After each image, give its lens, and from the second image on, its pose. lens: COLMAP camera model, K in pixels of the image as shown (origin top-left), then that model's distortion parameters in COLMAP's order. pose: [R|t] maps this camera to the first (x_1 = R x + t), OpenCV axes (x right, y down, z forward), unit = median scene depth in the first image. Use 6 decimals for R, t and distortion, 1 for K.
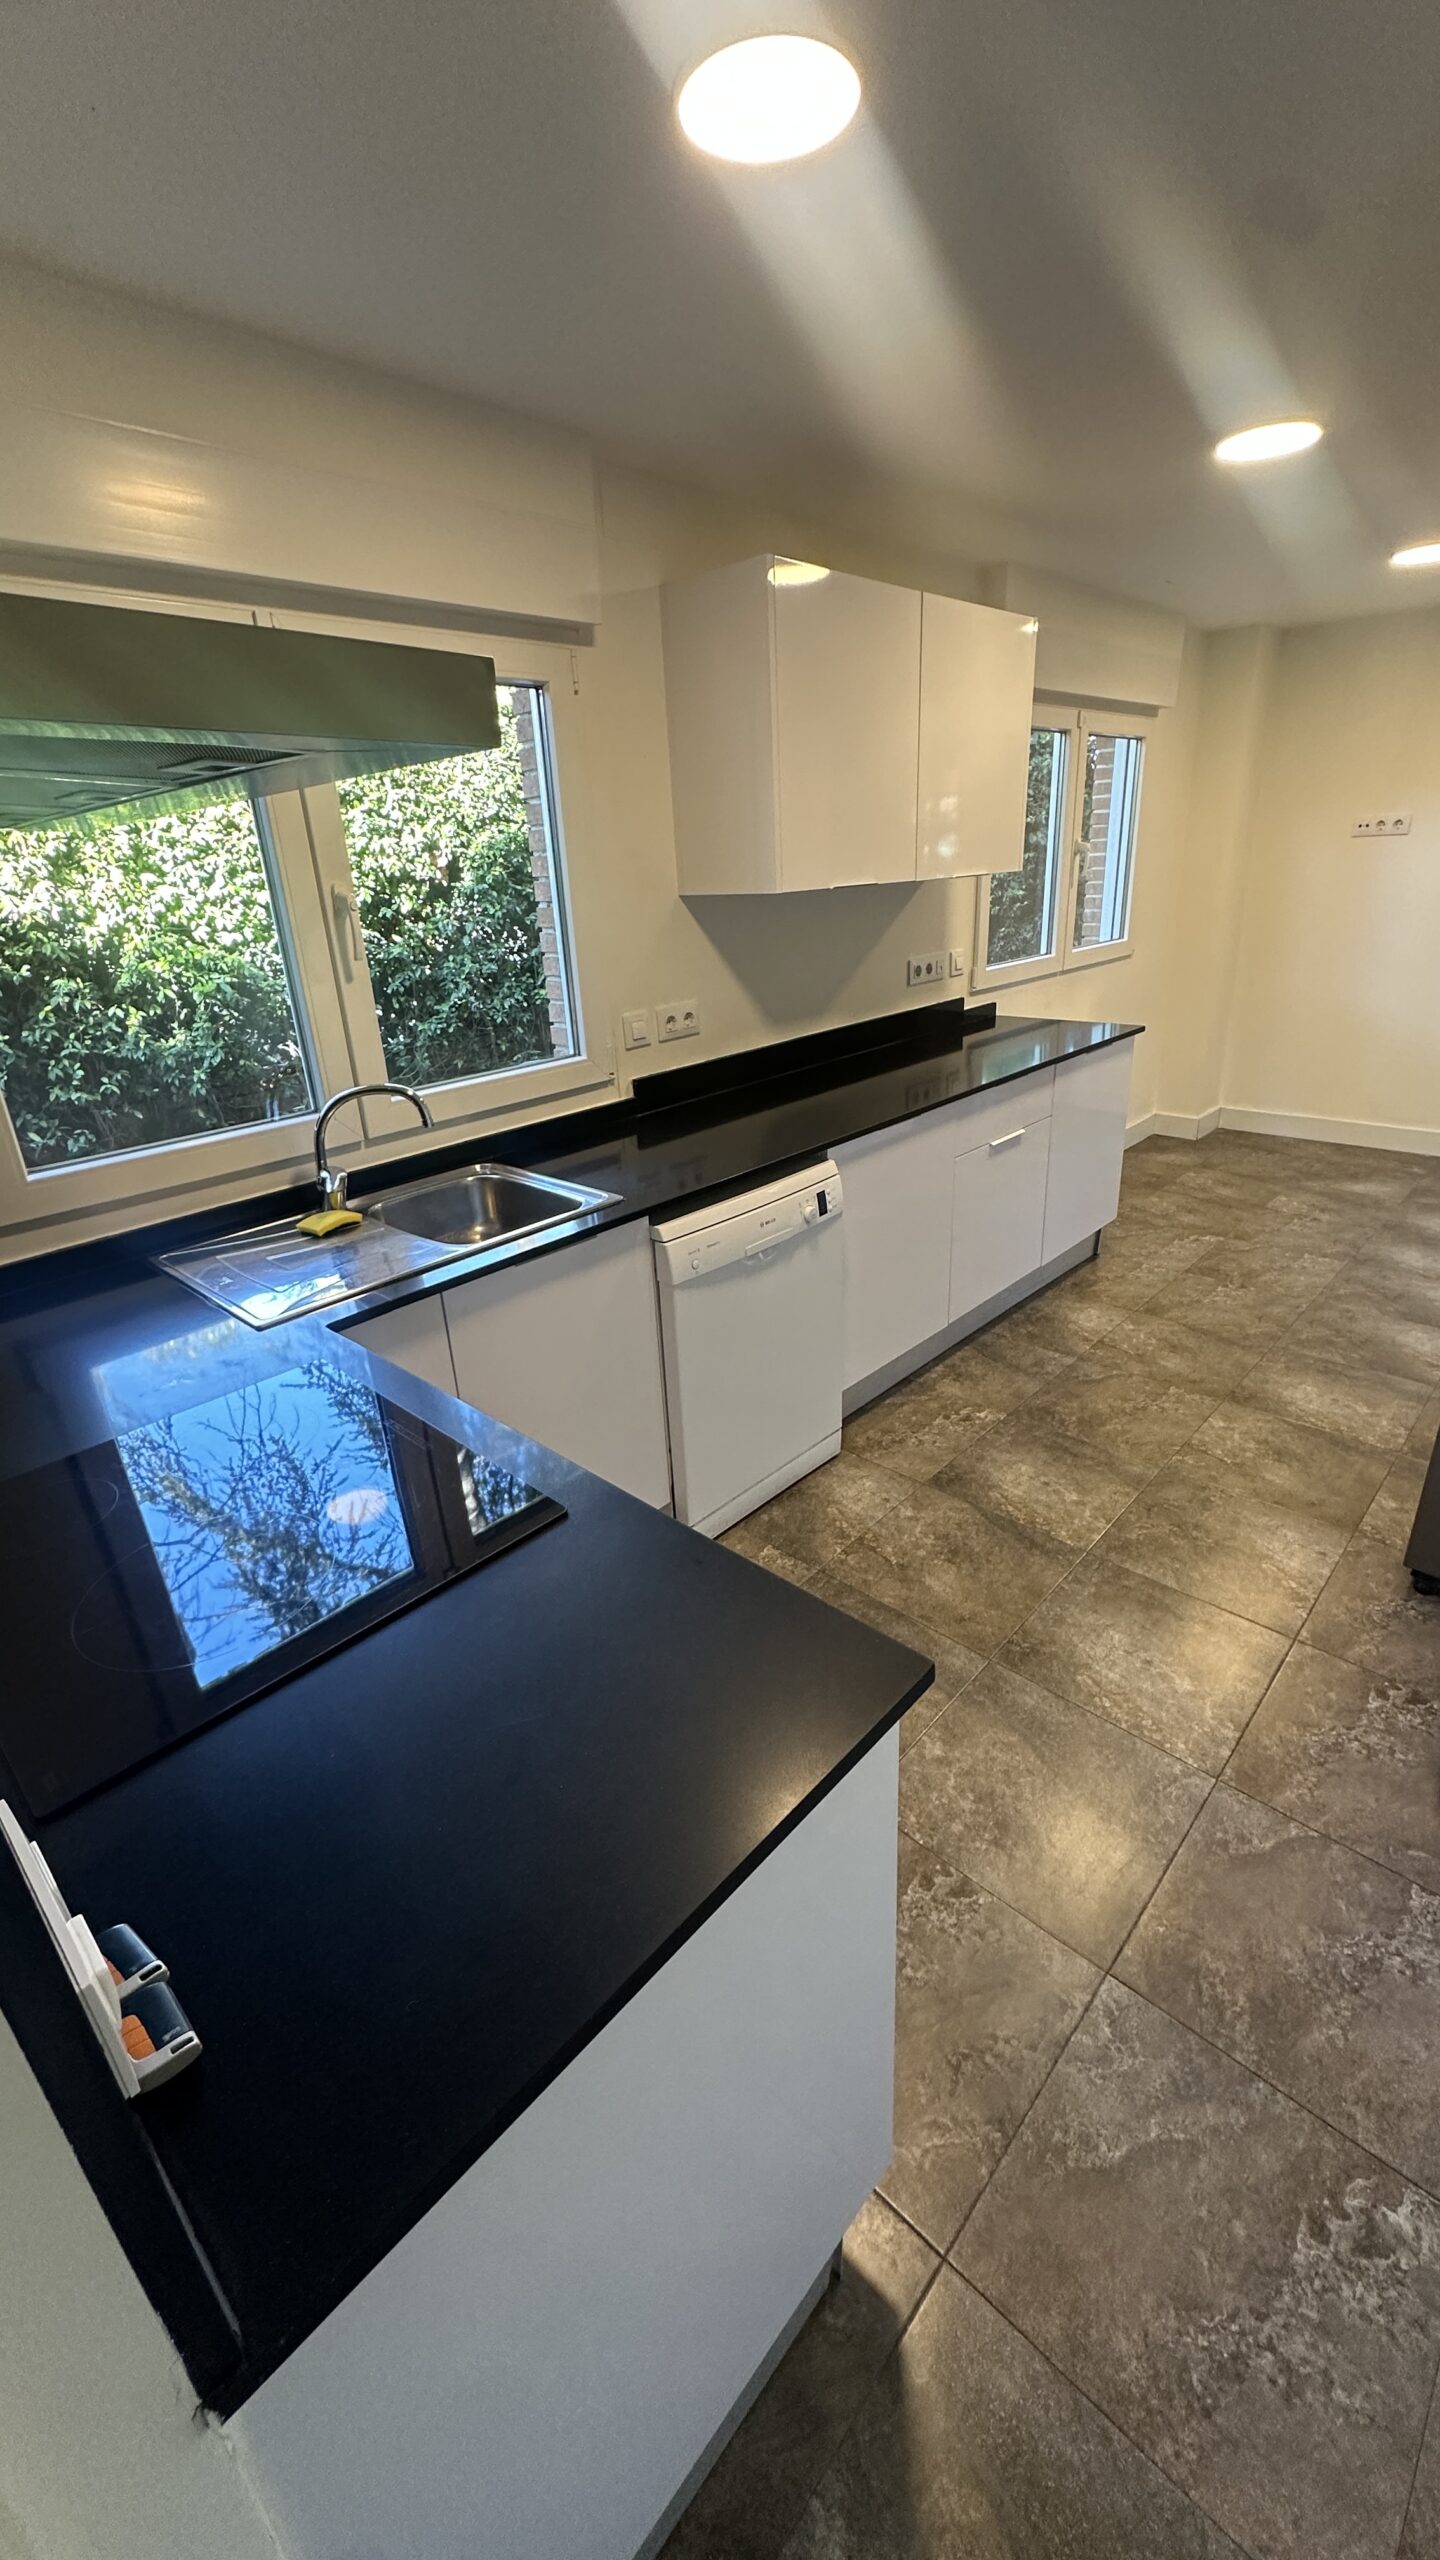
lens RADIAL K [[1016.8, 0, 716.8], [0, 1016.8, 1278.0], [0, 0, 1]] dist [-0.002051, 0.000220]
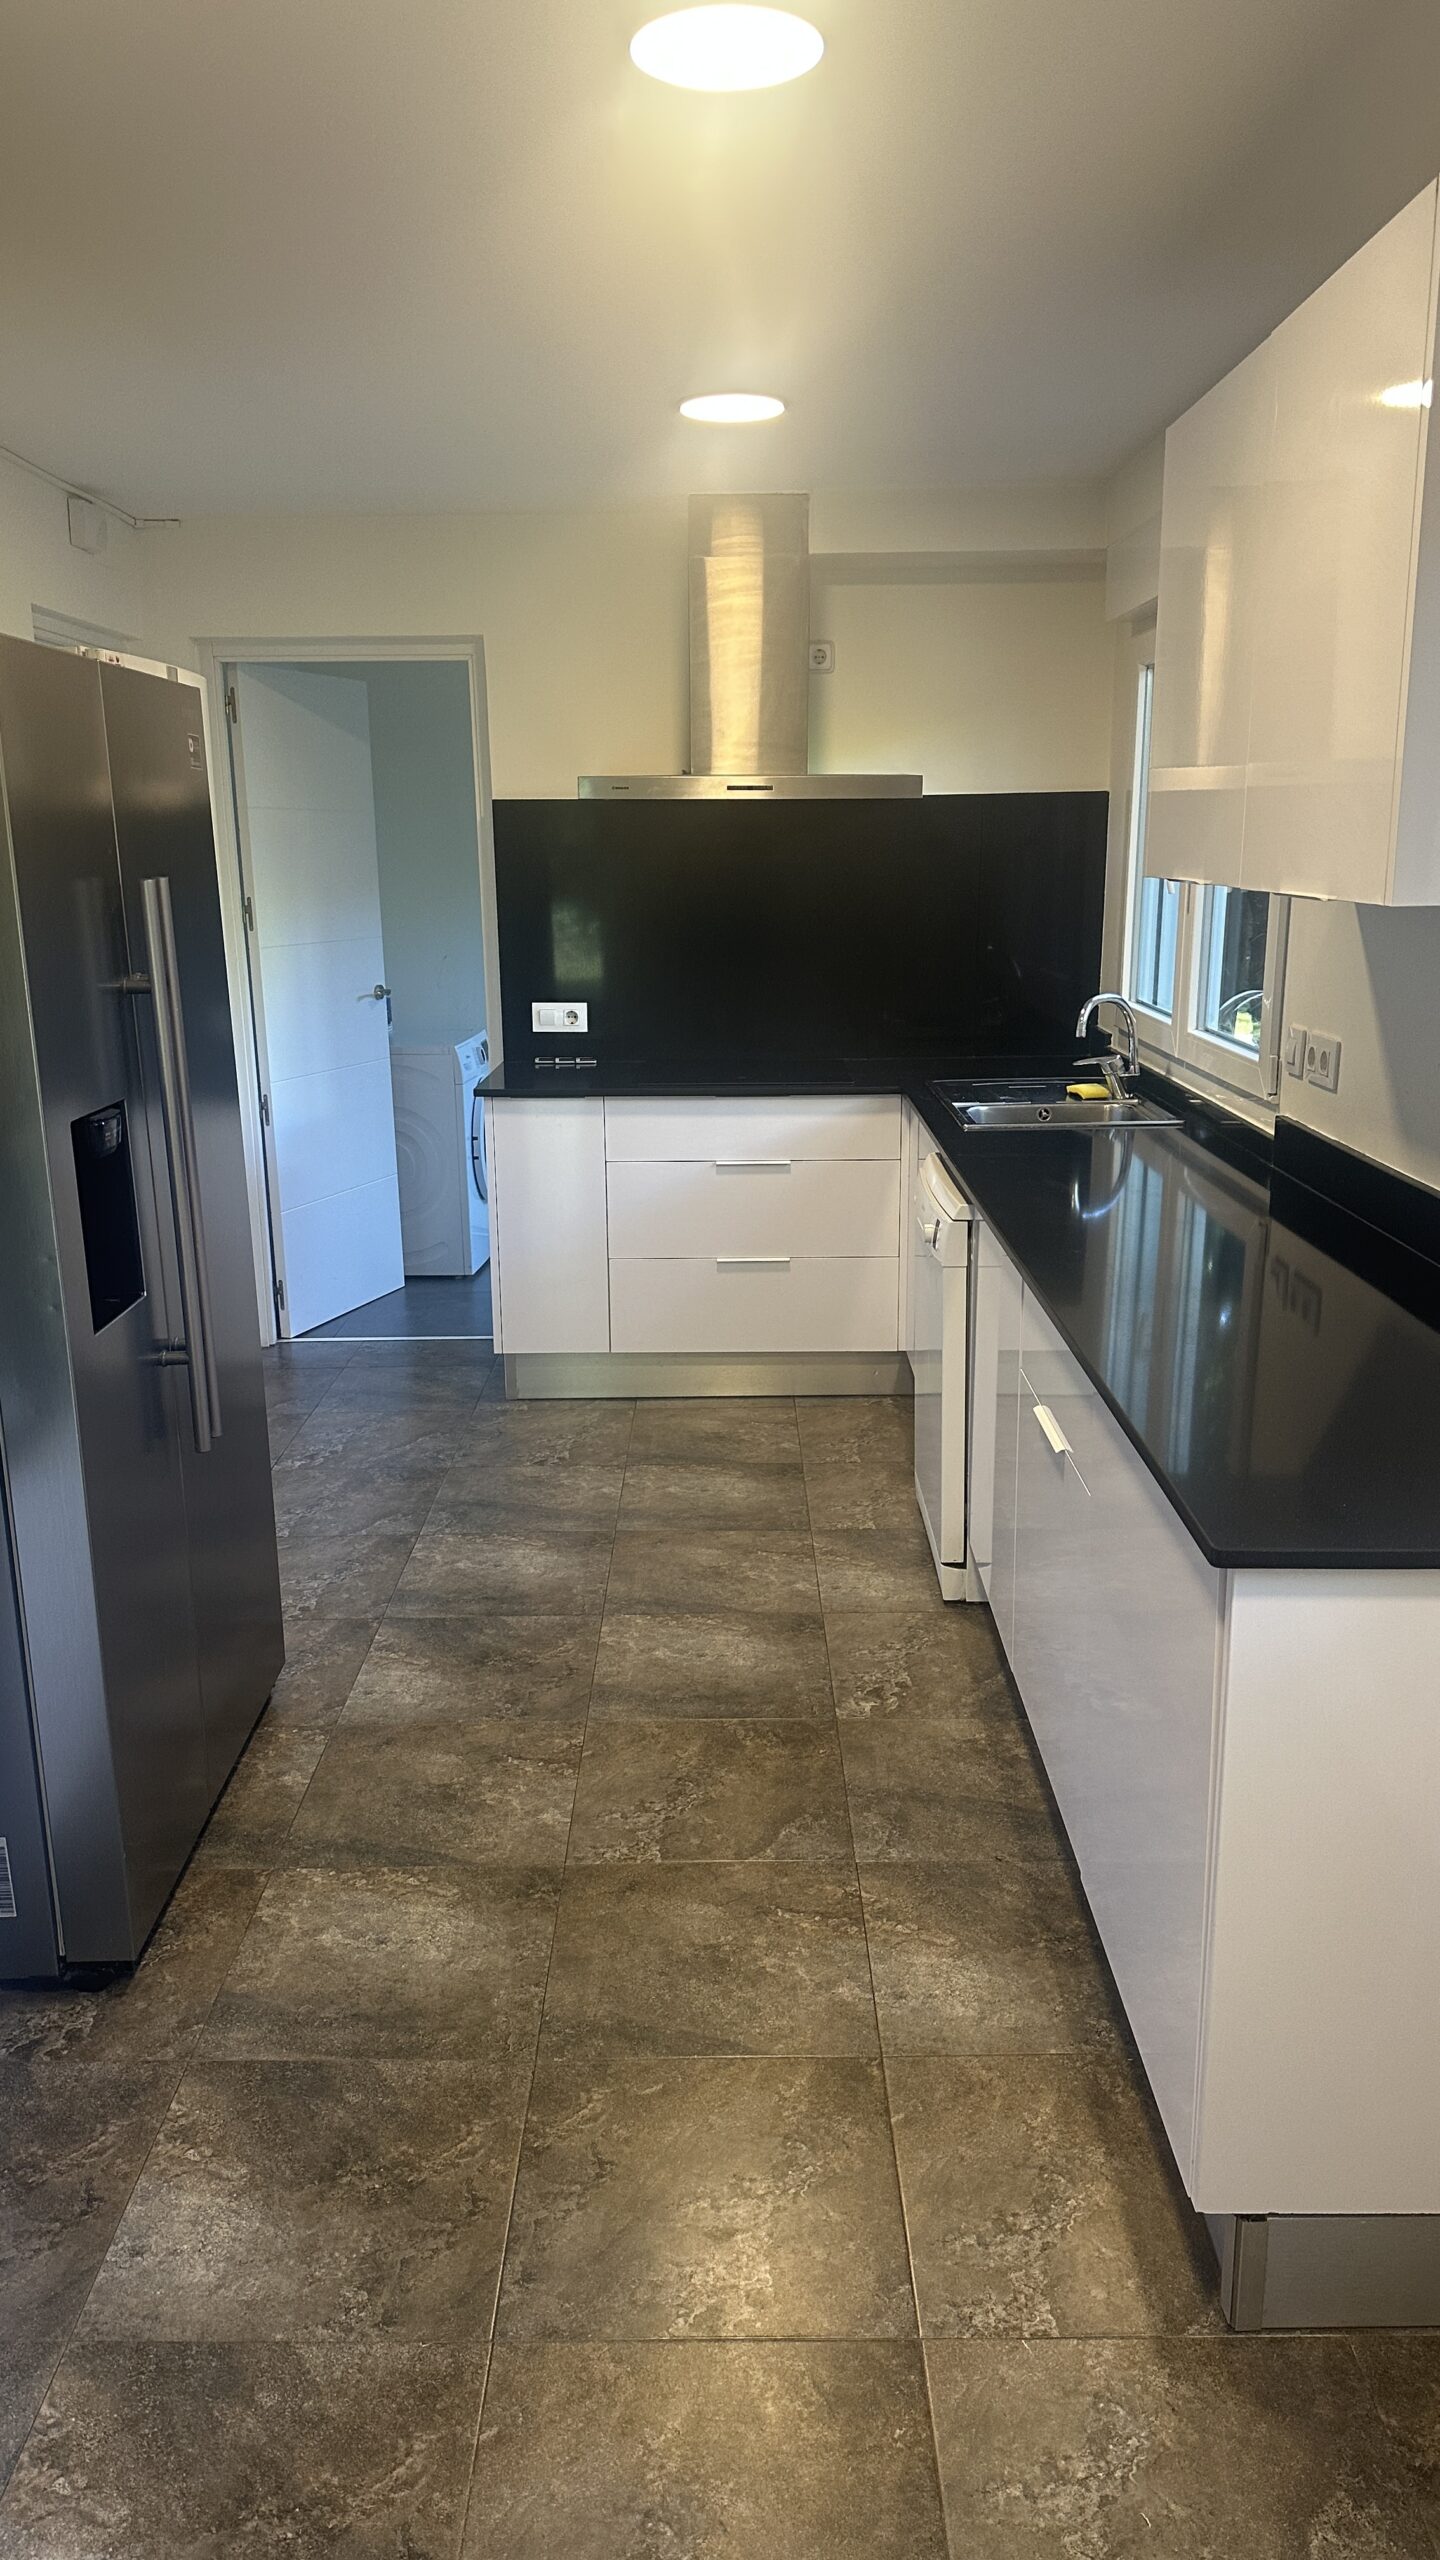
lens RADIAL K [[1732.2, 0, 716.5], [0, 1732.2, 1286.9], [0, 0, 1]] dist [0.000148, -0.001694]
pose [[-0.727038, 0.220548, -0.650210, 1.034399], [-0.230426, 0.813704, 0.533657, -0.663797], [0.646776, 0.537814, -0.540774, 1.486416]]
